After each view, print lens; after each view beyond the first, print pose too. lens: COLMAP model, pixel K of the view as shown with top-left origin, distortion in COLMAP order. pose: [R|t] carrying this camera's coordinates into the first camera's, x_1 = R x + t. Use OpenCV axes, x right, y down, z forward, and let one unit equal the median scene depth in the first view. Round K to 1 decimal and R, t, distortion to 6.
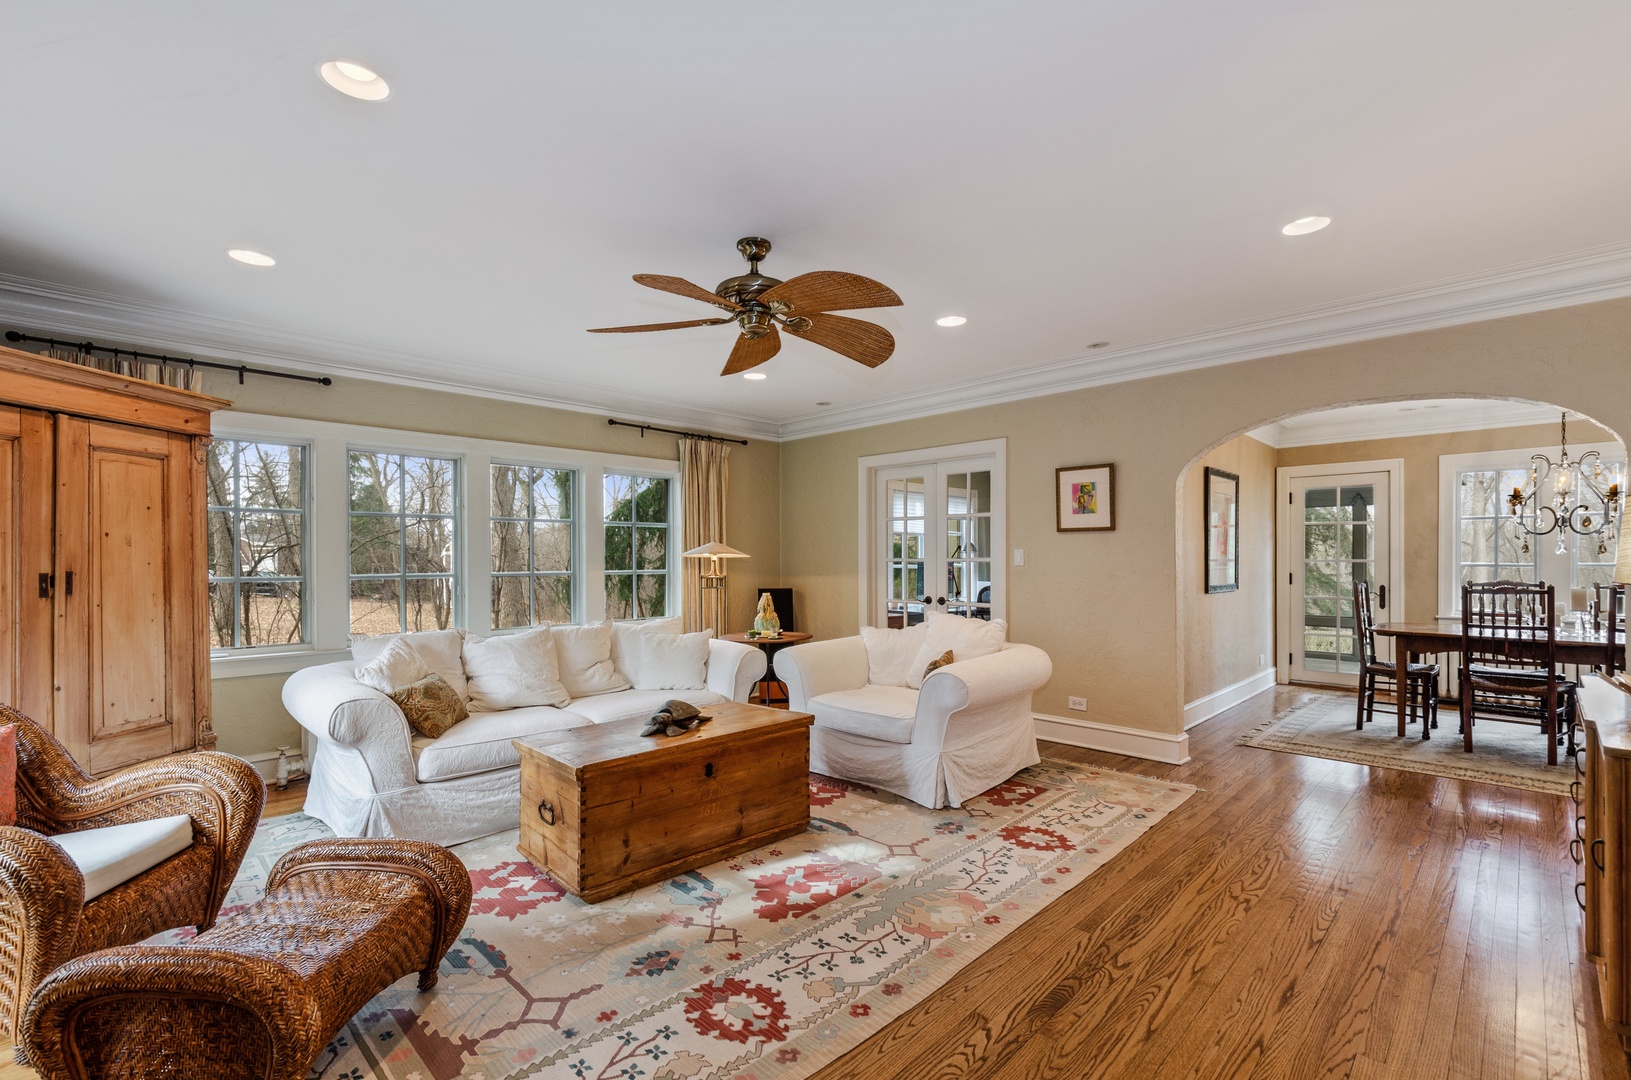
lens RADIAL K [[731.7, 0, 815.8], [0, 731.7, 554.9], [0, 0, 1]] dist [0.000555, 0.000867]
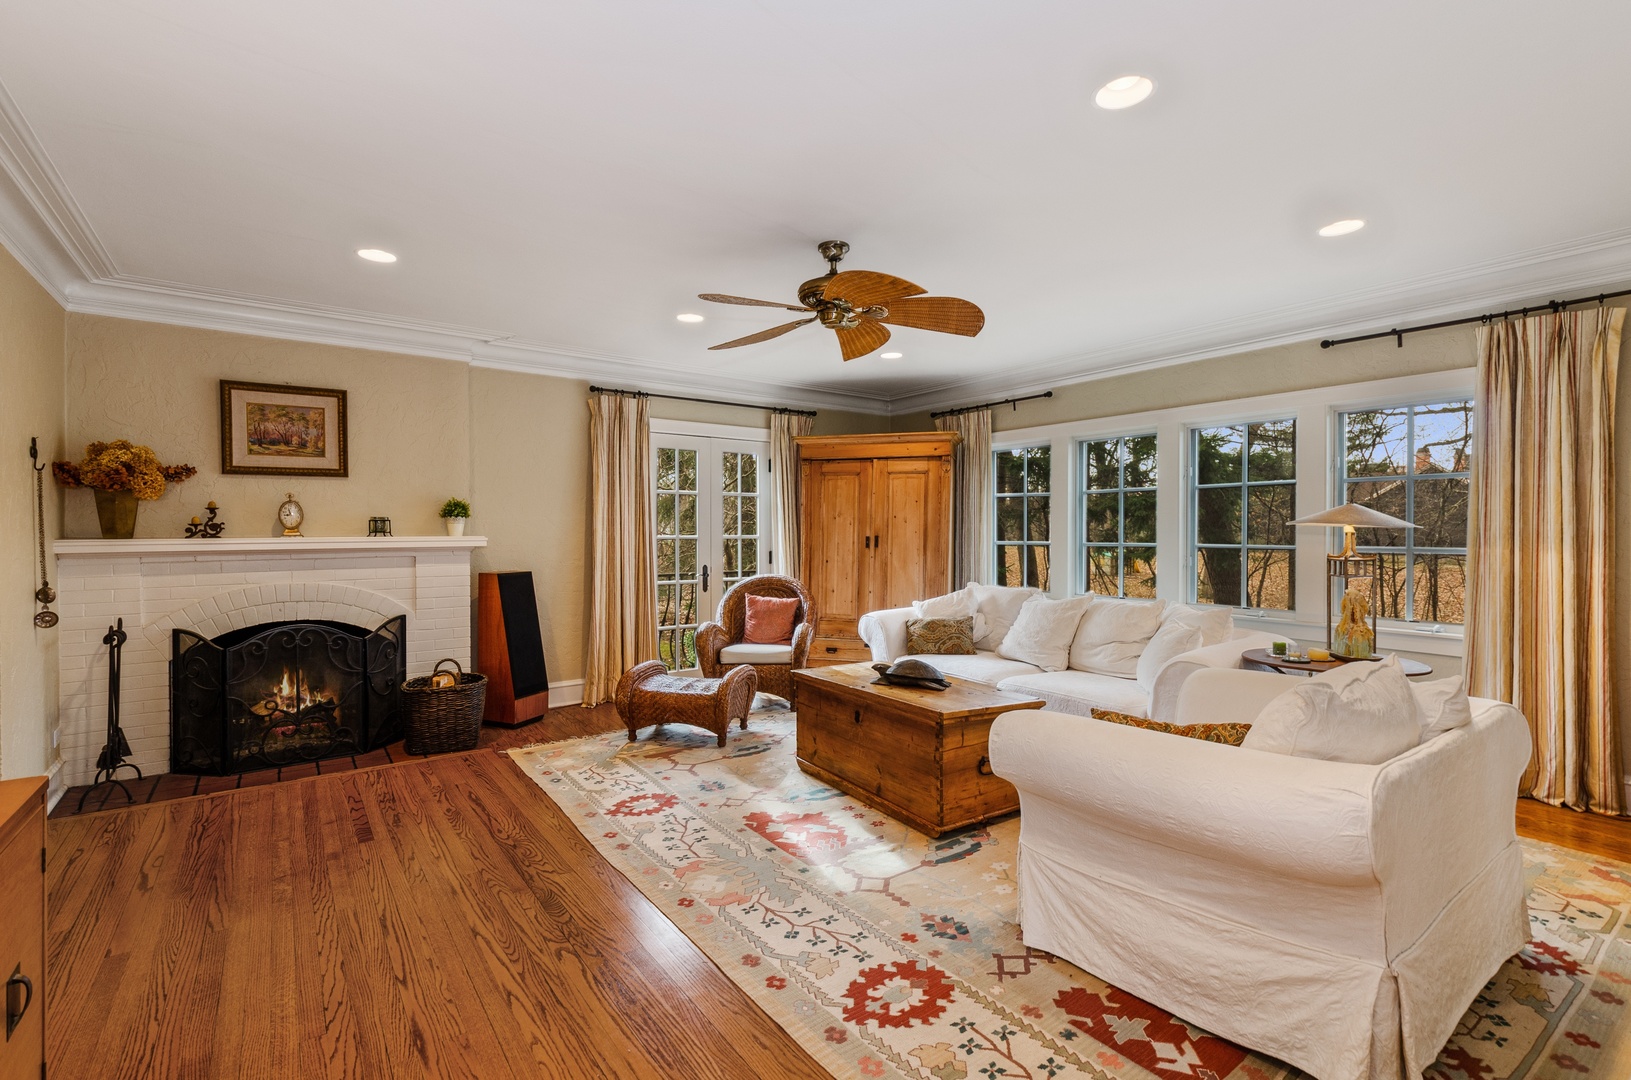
lens RADIAL K [[731.7, 0, 810.9], [0, 731.7, 536.3], [0, 0, 1]] dist [0.000555, 0.000867]
pose [[-0.165664, 0.012902, -0.986098, 1.034792], [0.006973, 0.999905, 0.011912, -0.001465], [0.986158, -0.004903, -0.165738, 1.174140]]
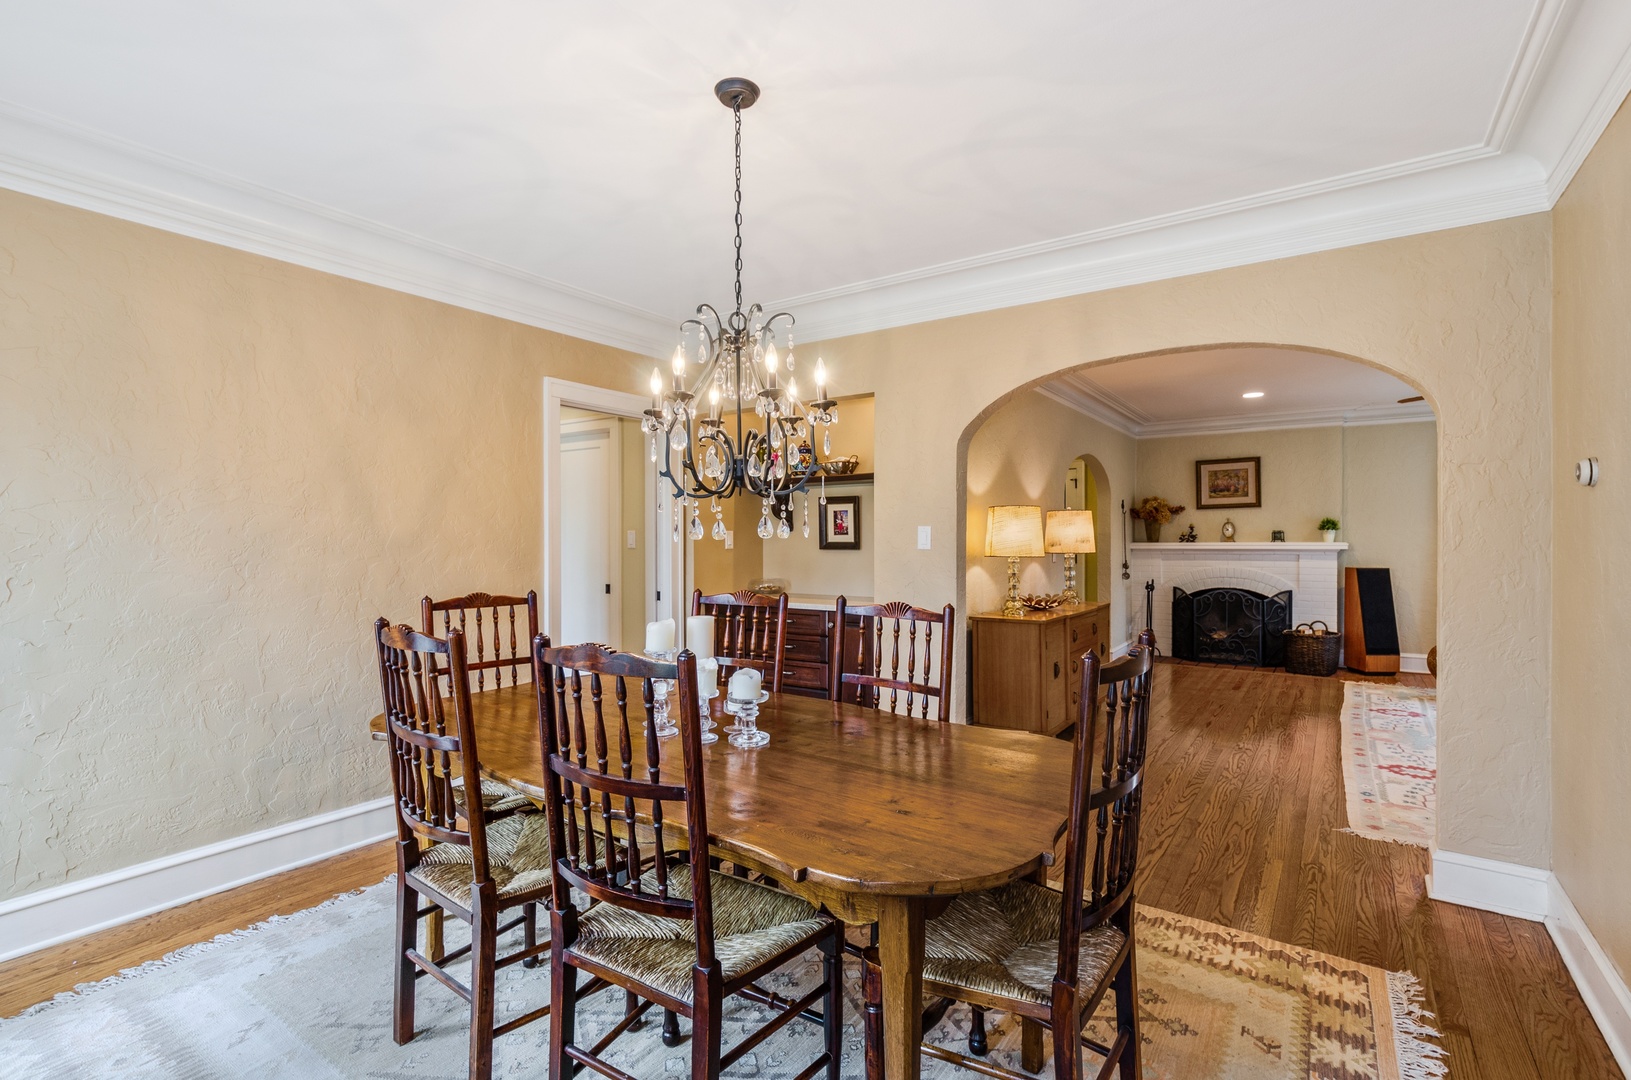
lens RADIAL K [[741.3, 0, 812.2], [0, 741.3, 534.7], [0, 0, 1]] dist [0.003484, 0.000045]
pose [[-0.987823, 0.004765, -0.155507, 1.684822], [0.006168, 0.999945, -0.008539, -0.003296], [0.155458, -0.009394, -0.987798, 2.347345]]
